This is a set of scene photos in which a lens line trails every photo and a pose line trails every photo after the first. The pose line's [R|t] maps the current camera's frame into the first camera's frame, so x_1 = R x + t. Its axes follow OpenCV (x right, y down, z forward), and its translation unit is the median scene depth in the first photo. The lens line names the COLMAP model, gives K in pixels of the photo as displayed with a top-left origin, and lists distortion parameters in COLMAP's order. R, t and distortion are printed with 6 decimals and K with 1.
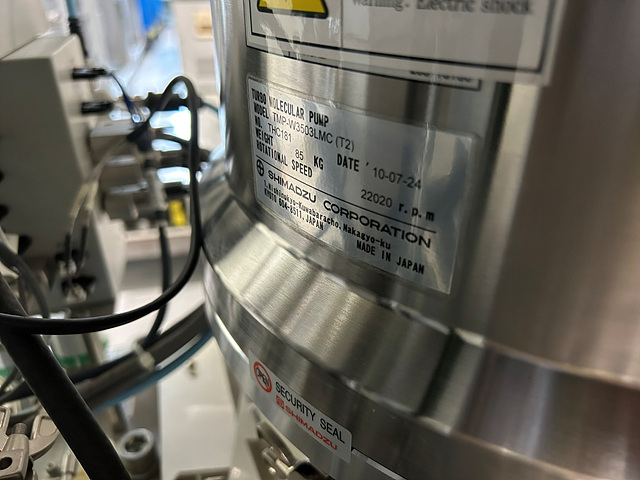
lens RADIAL K [[477.8, 0, 320.0], [0, 477.8, 240.0], [0, 0, 1]] dist [-0.002649, -0.124268]
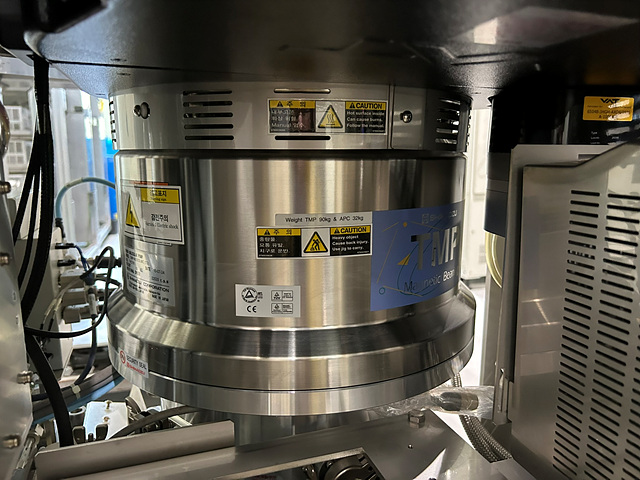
lens RADIAL K [[483.9, 0, 324.6], [0, 483.9, 239.9], [0, 0, 1]] dist [0.050624, -0.067433]
pose [[0.996618, -0.007077, 0.081873, 0.426496], [0.035005, 0.937941, -0.345023, 0.363479], [-0.074350, 0.346722, 0.935017, -0.998487]]
